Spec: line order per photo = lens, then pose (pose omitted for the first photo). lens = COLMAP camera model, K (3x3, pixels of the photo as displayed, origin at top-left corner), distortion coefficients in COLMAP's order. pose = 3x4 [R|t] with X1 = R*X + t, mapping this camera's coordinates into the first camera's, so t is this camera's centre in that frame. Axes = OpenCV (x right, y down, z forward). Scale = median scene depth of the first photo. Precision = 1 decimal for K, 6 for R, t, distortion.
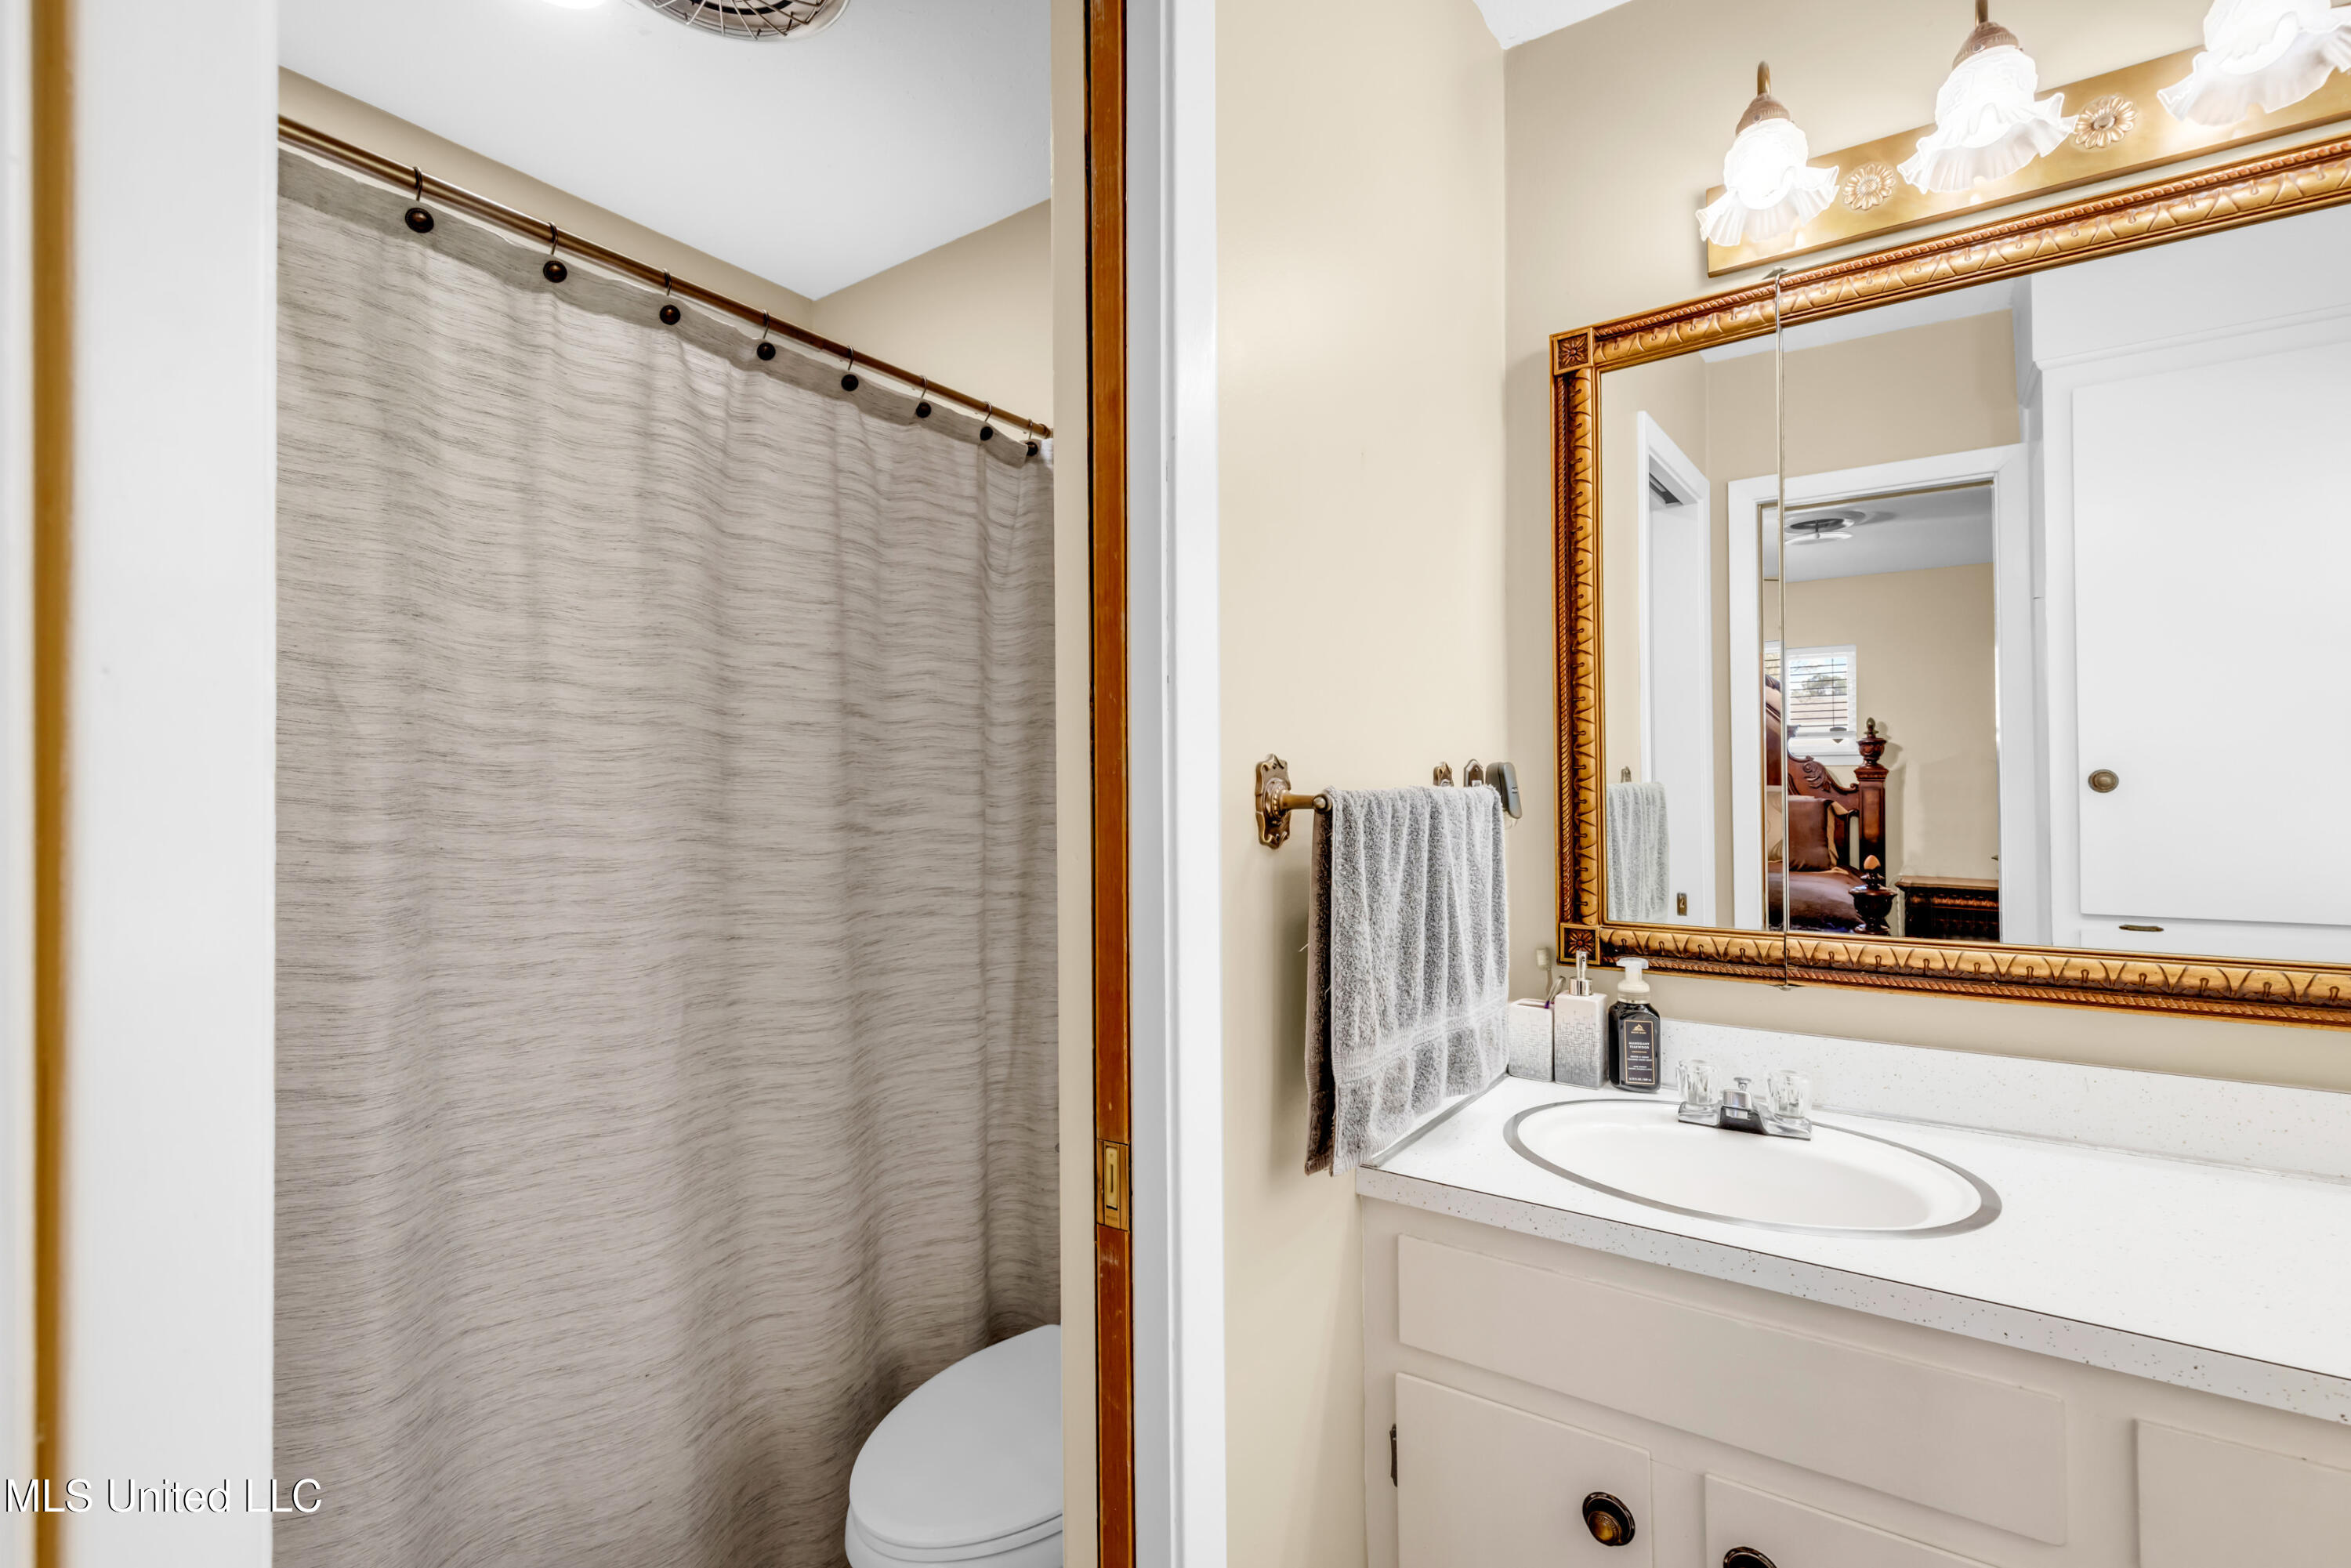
lens RADIAL K [[1063.4, 0, 1184.1], [0, 1063.4, 782.3], [0, 0, 1]] dist [0.008851, -0.001187]
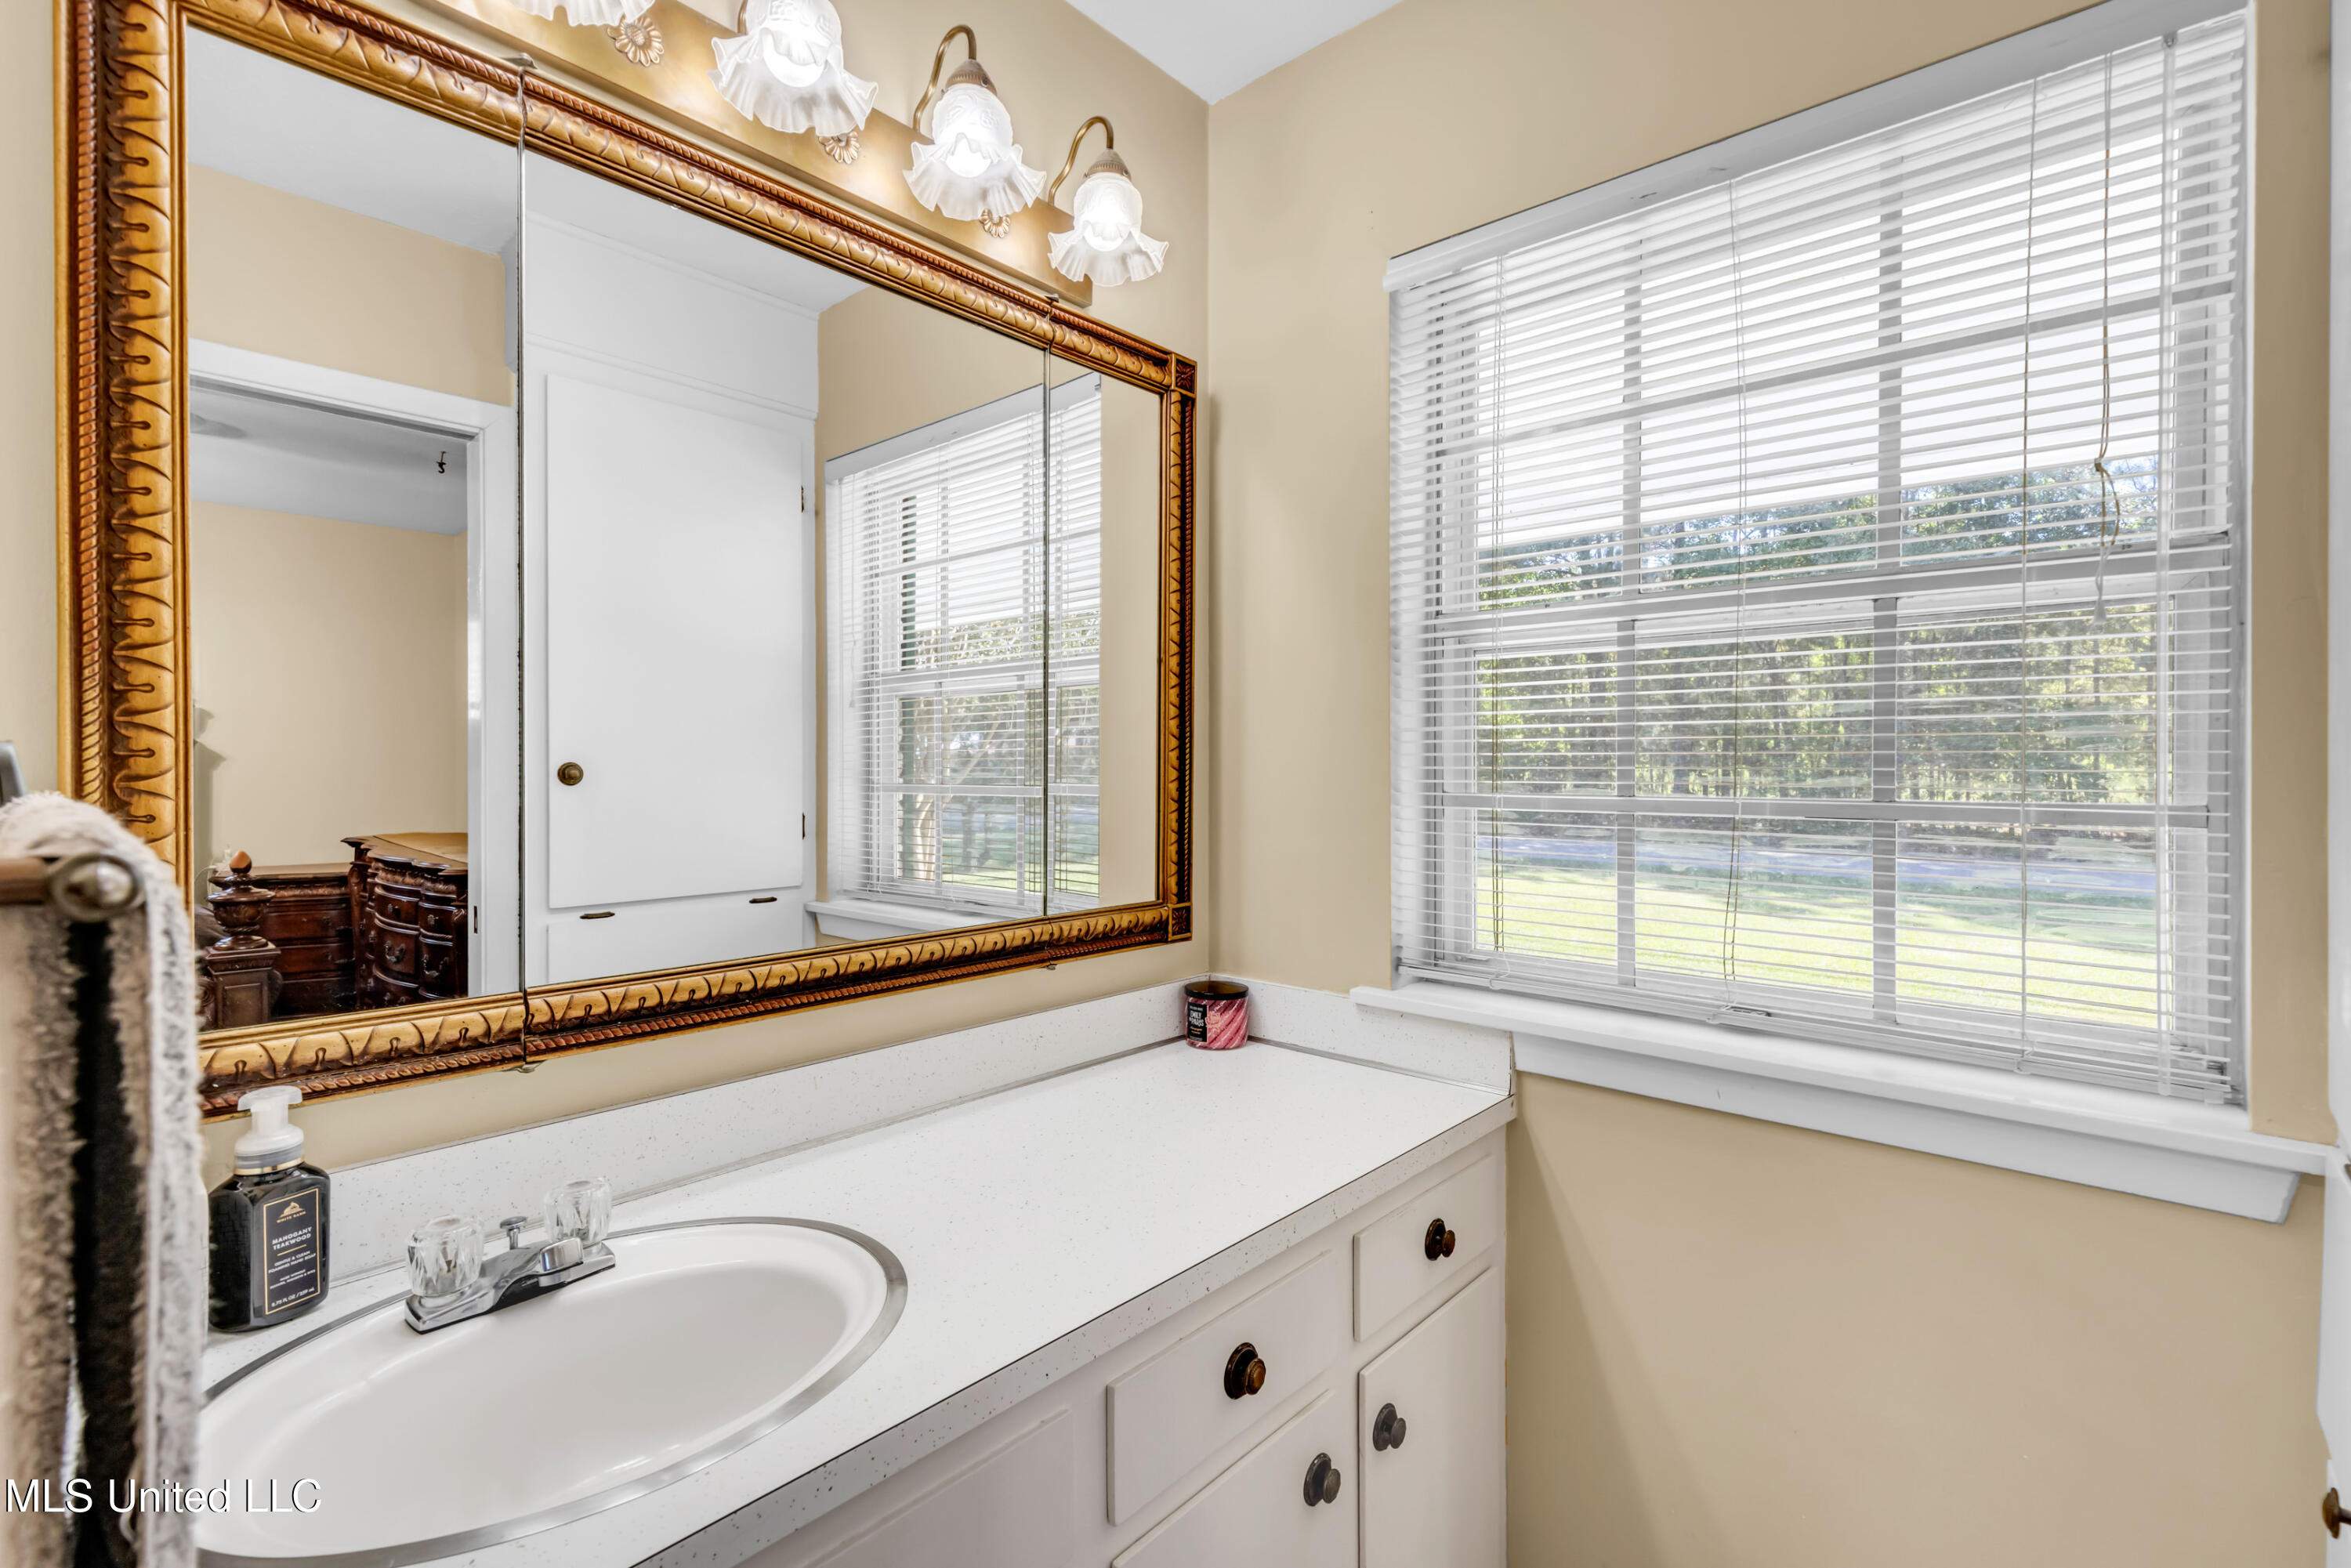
lens RADIAL K [[1063.4, 0, 1180.1], [0, 1063.4, 772.2], [0, 0, 1]] dist [0.008851, -0.001187]
pose [[0.115975, 0.003797, 0.993245, -0.091654], [-0.009274, 0.999953, -0.002740, -0.008170], [-0.993209, -0.008893, 0.116005, 0.445683]]
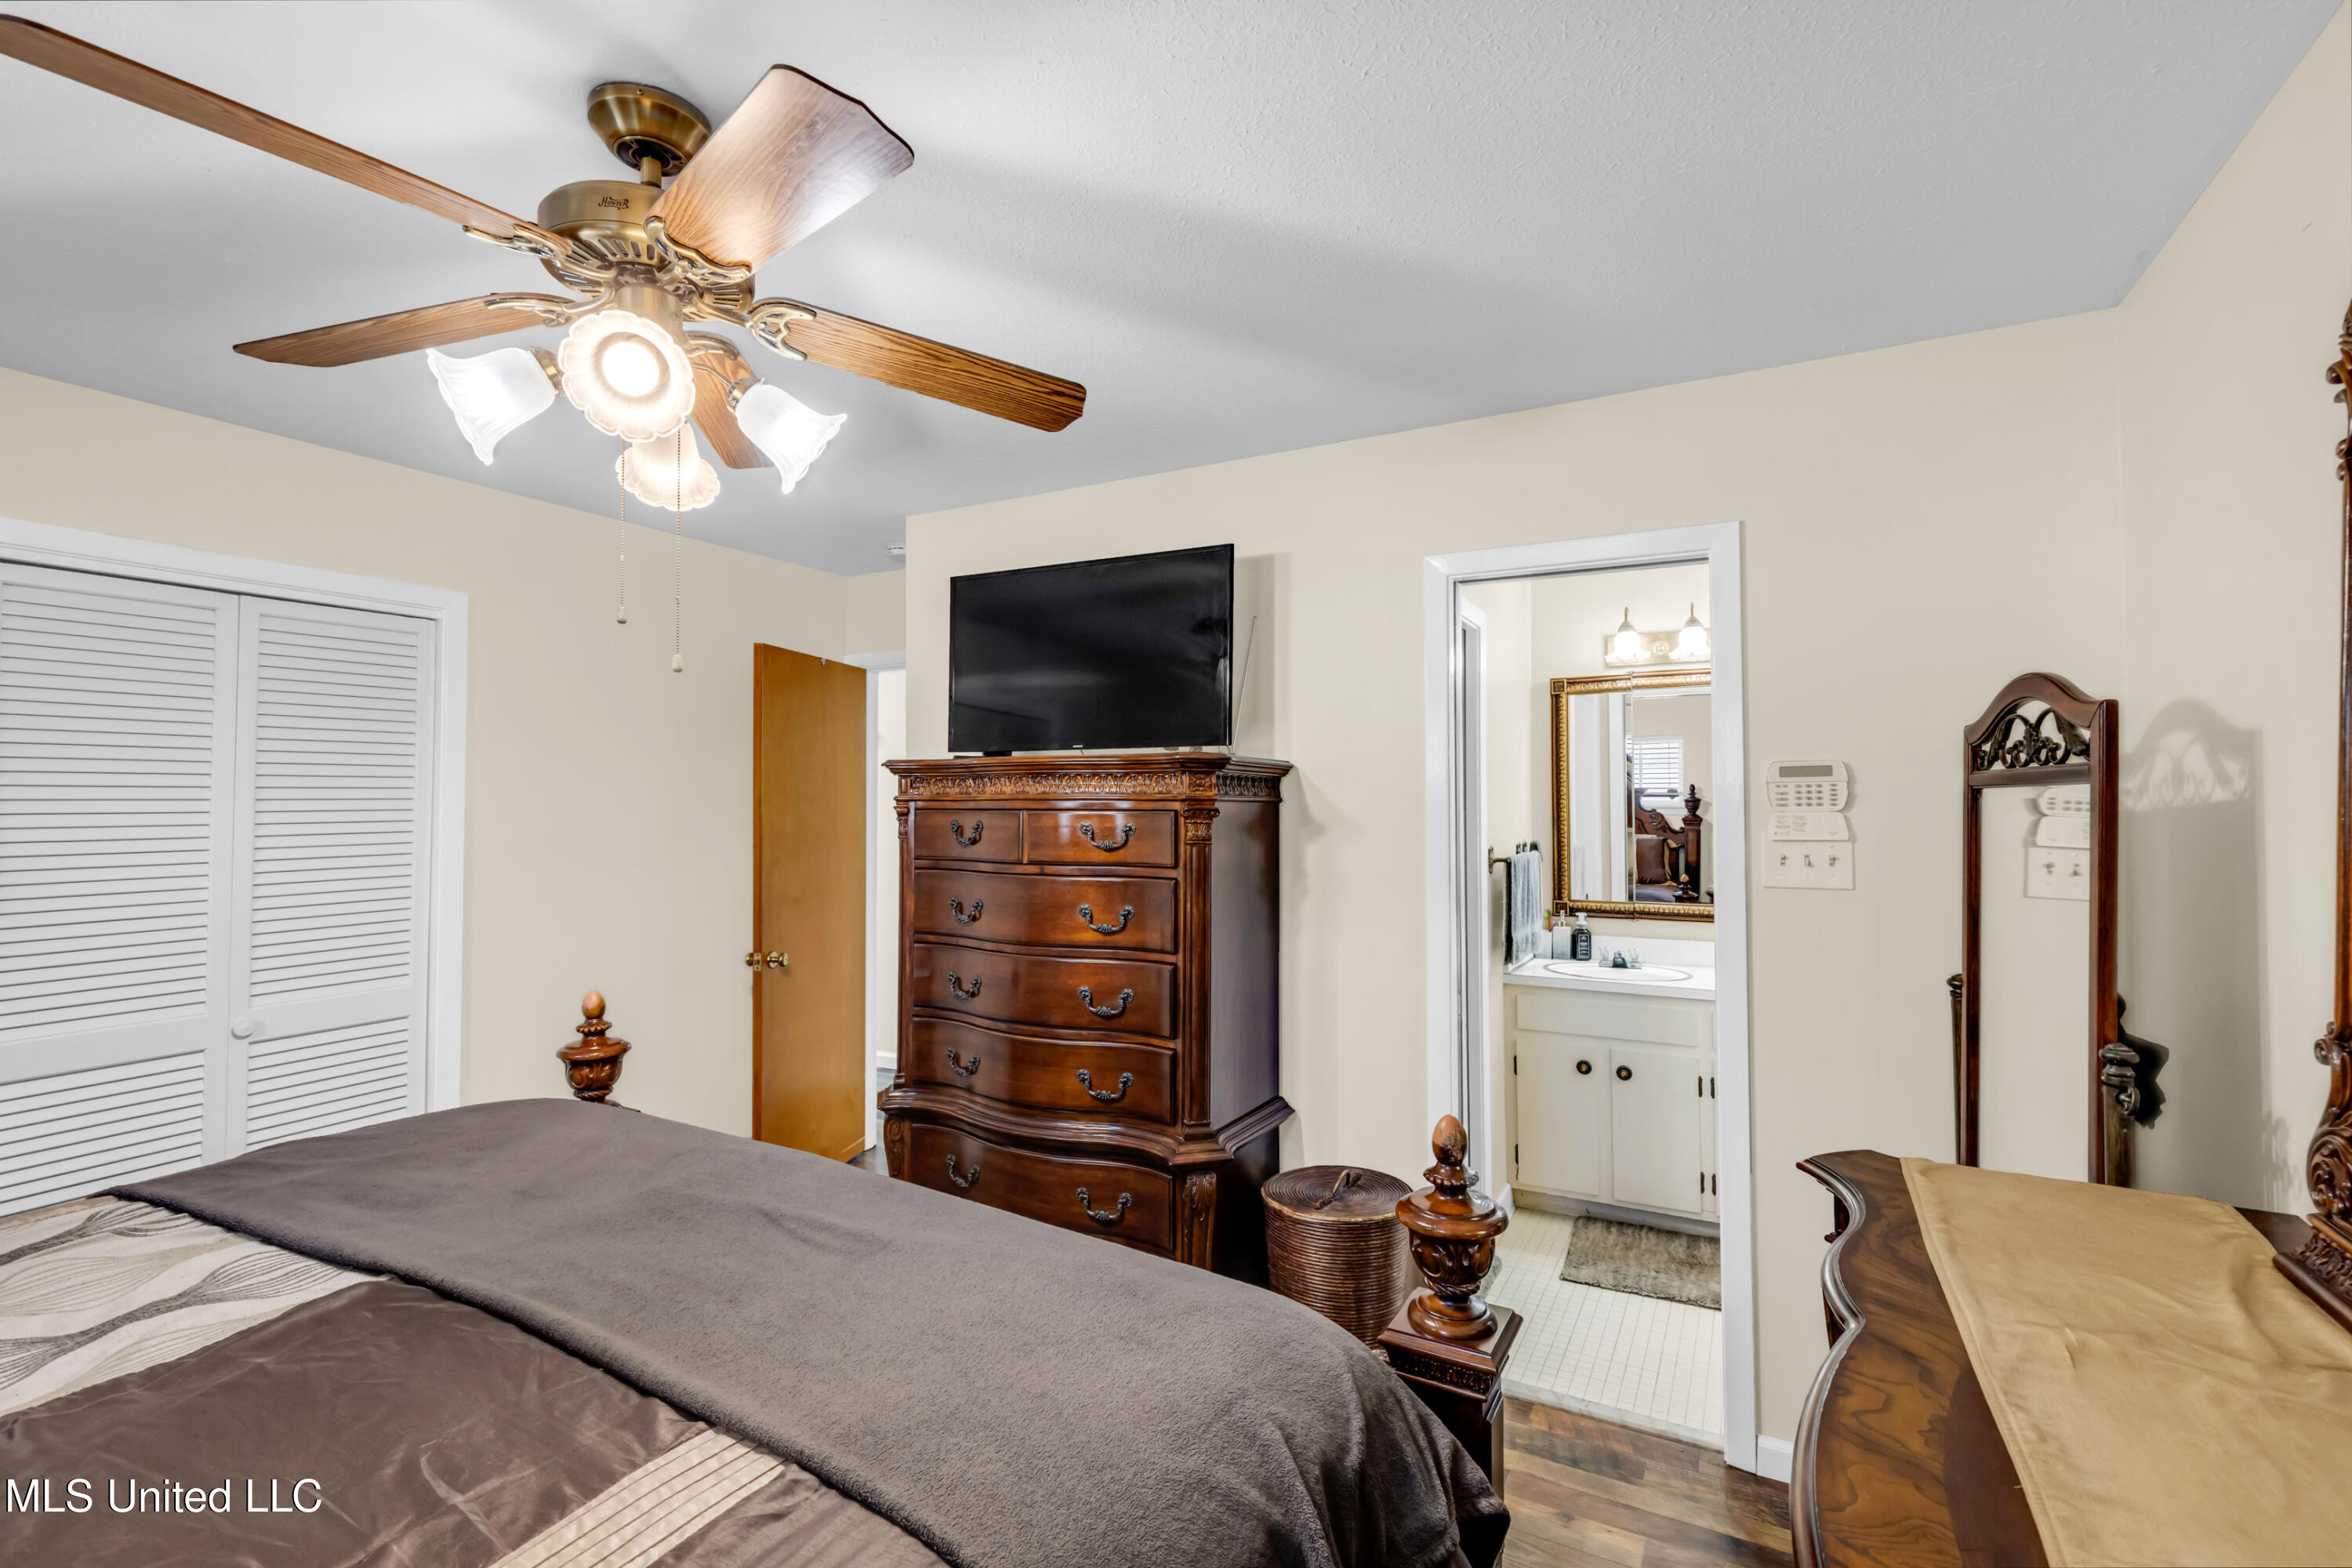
lens RADIAL K [[1063.9, 0, 1174.2], [0, 1063.9, 796.2], [0, 0, 1]] dist [0.008851, -0.001187]
pose [[0.995042, 0.004804, 0.099341, -0.883016], [-0.004148, 0.999968, -0.006811, -0.110022], [-0.099370, 0.006365, 0.995030, -1.604139]]
